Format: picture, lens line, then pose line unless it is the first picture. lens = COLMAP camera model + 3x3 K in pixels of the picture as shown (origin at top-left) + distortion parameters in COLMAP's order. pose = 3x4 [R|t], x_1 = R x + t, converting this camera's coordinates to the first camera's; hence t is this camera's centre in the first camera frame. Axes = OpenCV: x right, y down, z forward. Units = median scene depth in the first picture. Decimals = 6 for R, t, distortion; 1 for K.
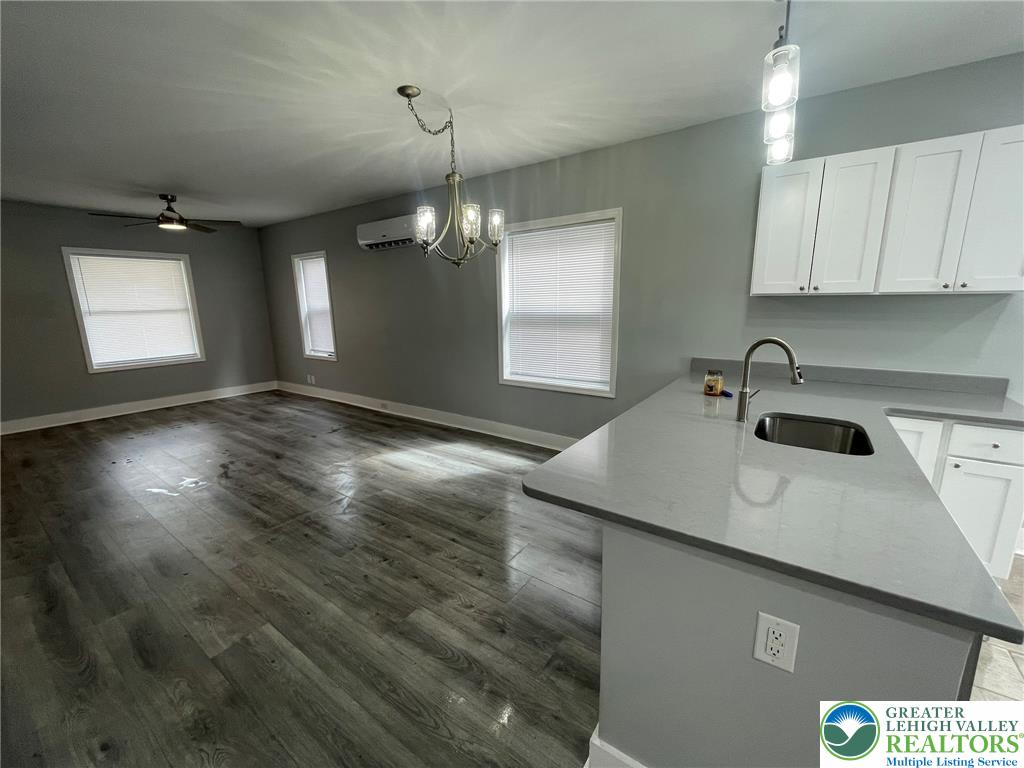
lens RADIAL K [[411.8, 0, 513.6], [0, 411.8, 382.9], [0, 0, 1]] dist [-0.002355, -0.000971]
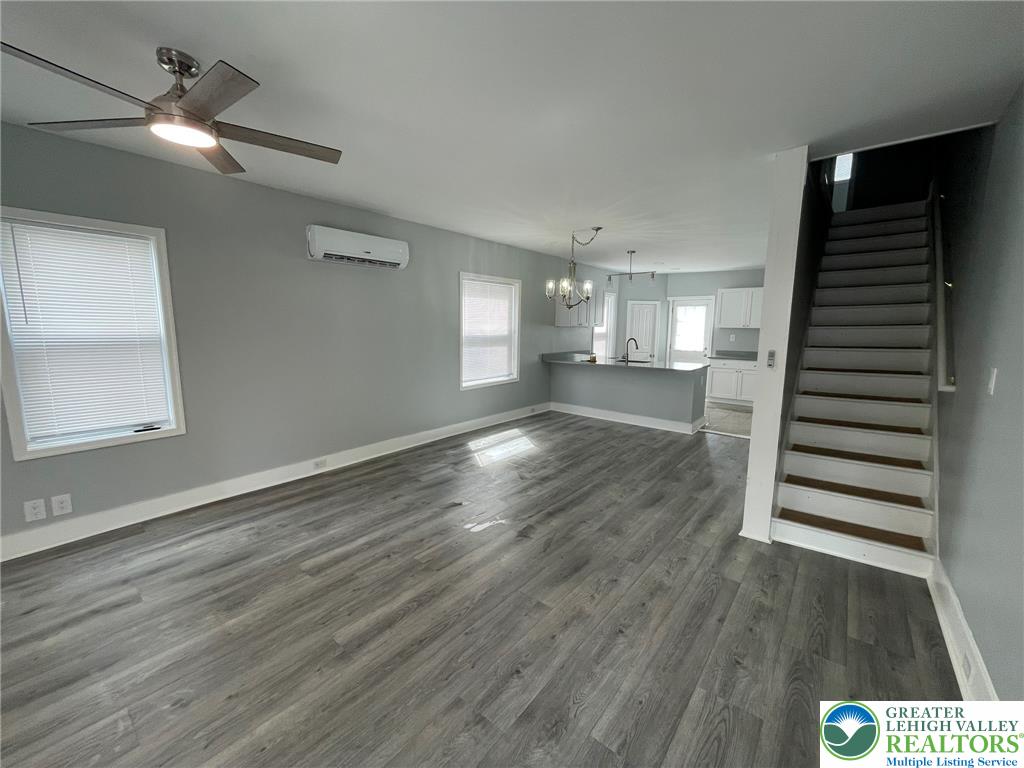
lens RADIAL K [[413.3, 0, 512.6], [0, 413.3, 384.1], [0, 0, 1]] dist [-0.001694, -0.000496]
pose [[0.068155, -0.124041, 0.989934, -1.393509], [0.193348, 0.975072, 0.108867, -0.138510], [-0.978760, 0.183981, 0.090439, 0.776427]]
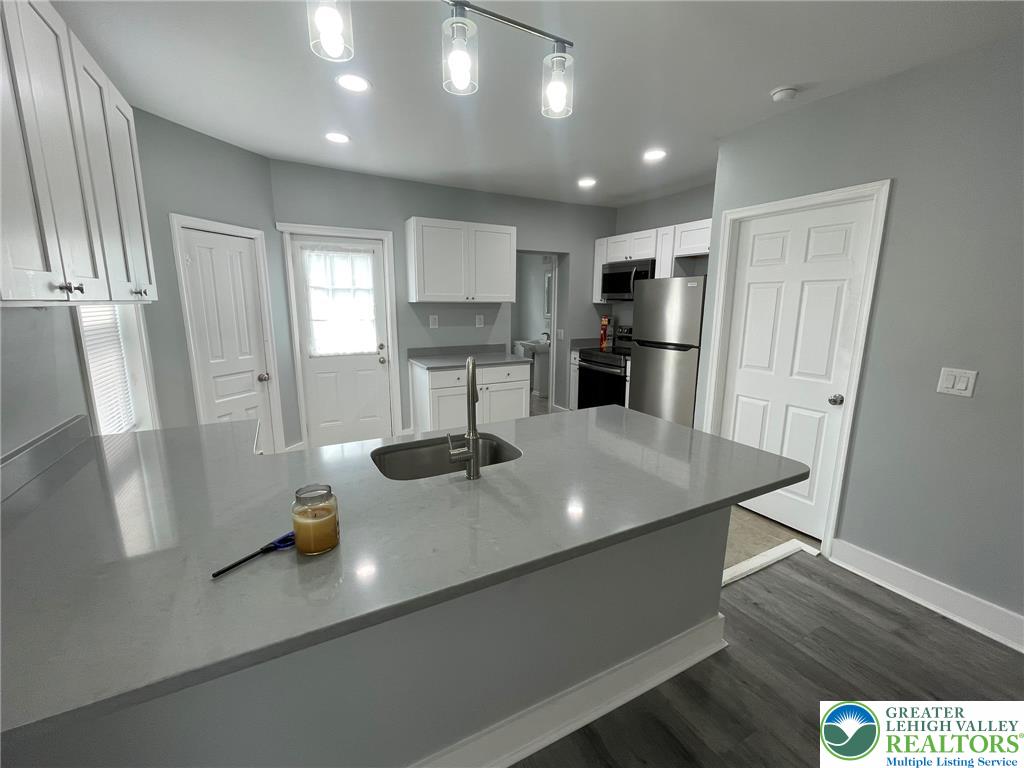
lens RADIAL K [[432.7, 0, 511.7], [0, 432.7, 382.0], [0, 0, 1]] dist [-0.000622, -0.000298]
pose [[-0.893161, -0.072115, 0.443918, 0.076218], [0.099975, 0.930526, 0.352315, -0.152556], [-0.438485, 0.359054, -0.823900, 0.721932]]
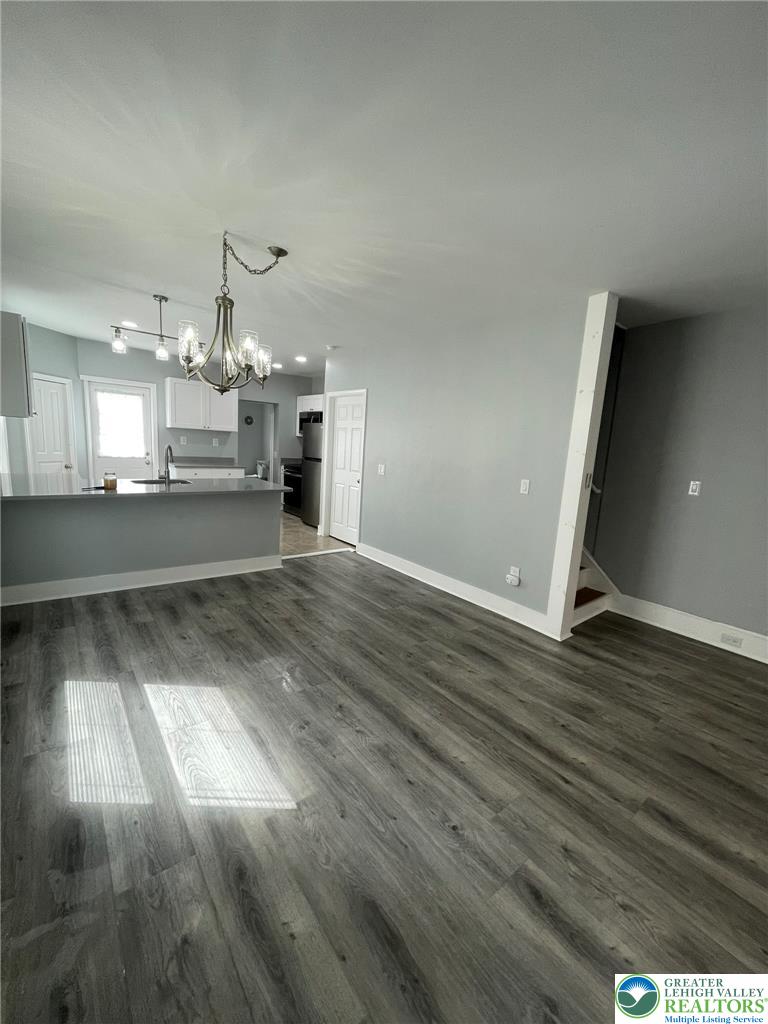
lens RADIAL K [[413.3, 0, 385.1], [0, 413.3, 513.1], [0, 0, 1]] dist [-0.001694, -0.000496]
pose [[-0.960326, -0.091366, 0.263489, -0.515318], [0.008388, 0.934920, 0.354760, -0.243857], [-0.278754, 0.342896, -0.897061, 1.239488]]
